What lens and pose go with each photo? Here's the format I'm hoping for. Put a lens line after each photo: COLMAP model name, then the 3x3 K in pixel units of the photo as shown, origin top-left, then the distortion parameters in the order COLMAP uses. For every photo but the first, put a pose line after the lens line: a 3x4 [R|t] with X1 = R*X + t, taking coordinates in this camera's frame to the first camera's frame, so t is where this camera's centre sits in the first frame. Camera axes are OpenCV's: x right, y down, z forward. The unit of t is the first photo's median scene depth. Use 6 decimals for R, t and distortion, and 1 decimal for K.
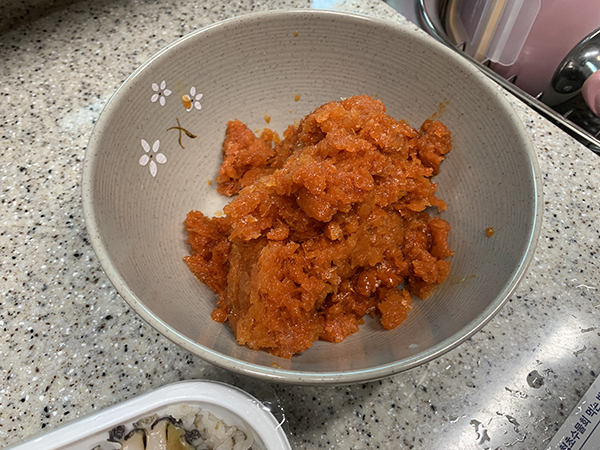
lens RADIAL K [[474.4, 0, 300.6], [0, 474.4, 224.5], [0, 0, 1]] dist [0.000492, -0.008941]
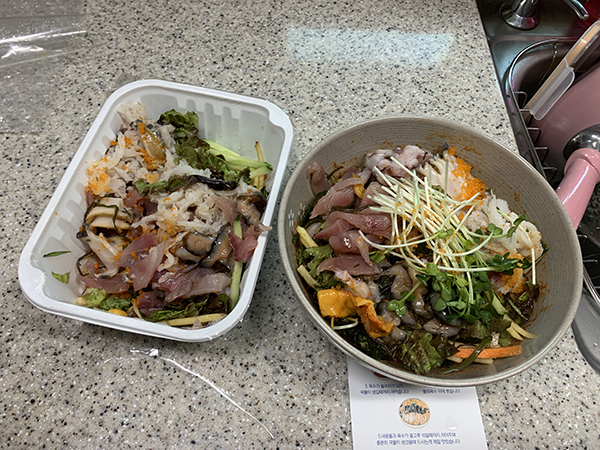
lens RADIAL K [[474.4, 0, 297.3], [0, 474.4, 226.7], [0, 0, 1]] dist [0.000492, -0.008941]
pose [[0.766450, 0.562447, -0.310172, 0.730961], [-0.569462, 0.818413, 0.076894, 0.271616], [0.297098, 0.117696, 0.947566, -0.597903]]
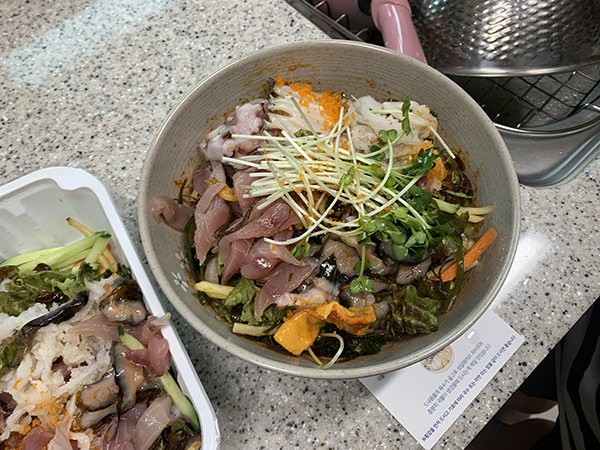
lens RADIAL K [[474.4, 0, 298.6], [0, 474.4, 223.5], [0, 0, 1]] dist [0.000492, -0.008941]
pose [[0.998356, -0.048360, -0.030752, 0.581604], [0.051165, 0.993860, 0.098108, 0.163785], [0.025819, -0.099520, 0.994701, -0.325062]]
